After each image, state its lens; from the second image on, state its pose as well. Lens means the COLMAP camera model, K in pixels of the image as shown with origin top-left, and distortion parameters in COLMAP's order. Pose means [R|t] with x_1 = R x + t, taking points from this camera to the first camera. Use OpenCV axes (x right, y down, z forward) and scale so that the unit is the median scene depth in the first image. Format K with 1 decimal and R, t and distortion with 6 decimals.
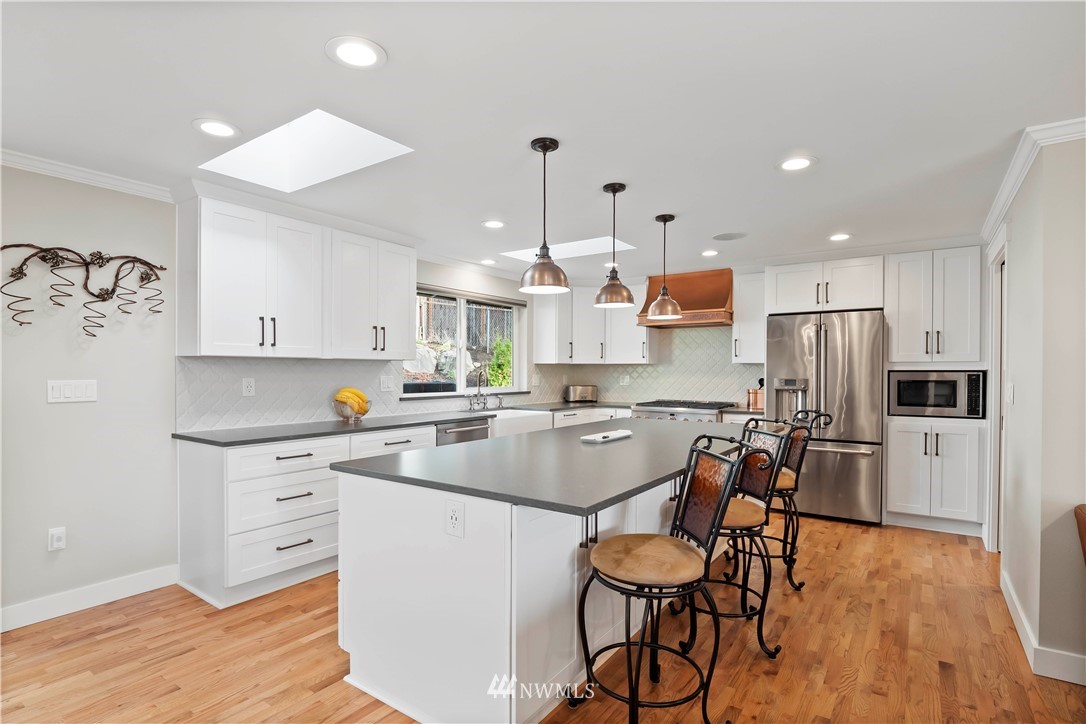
lens RADIAL K [[533.4, 0, 539.6], [0, 533.4, 368.3], [0, 0, 1]] dist [-0.002298, 0.000050]
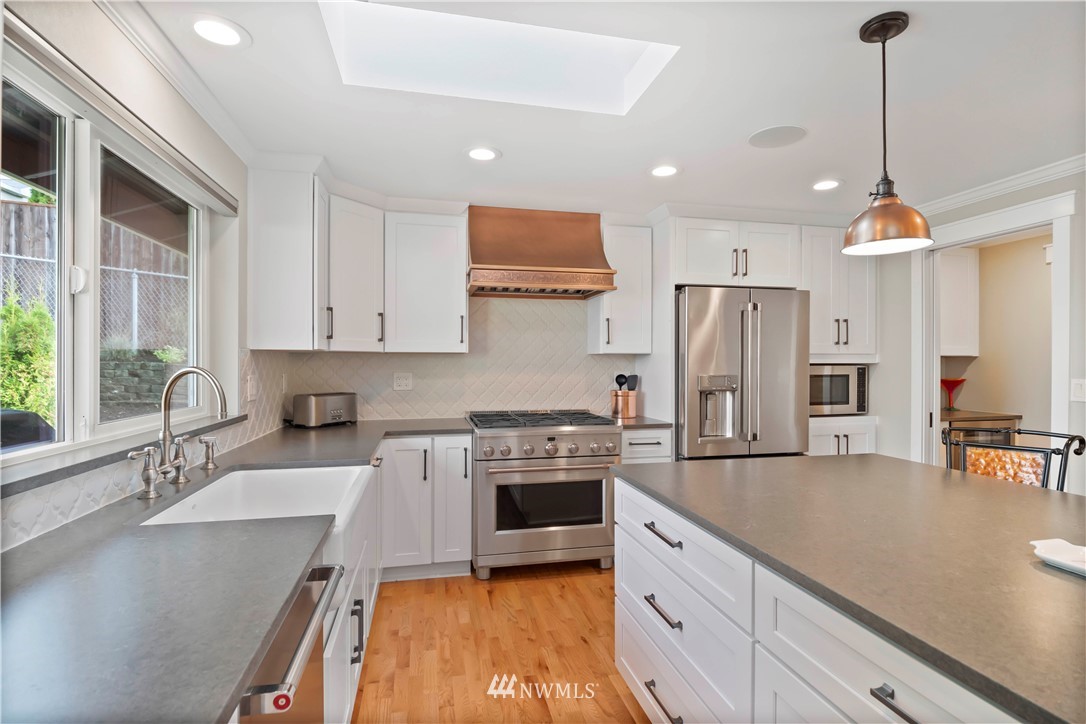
lens RADIAL K [[533.4, 0, 543.2], [0, 533.4, 361.6], [0, 0, 1]] dist [-0.002298, 0.000050]
pose [[0.679304, 0.000640, 0.733857, -0.187488], [-0.001125, 0.999999, 0.000169, 0.000948], [-0.733856, -0.000941, 0.679304, 0.586430]]
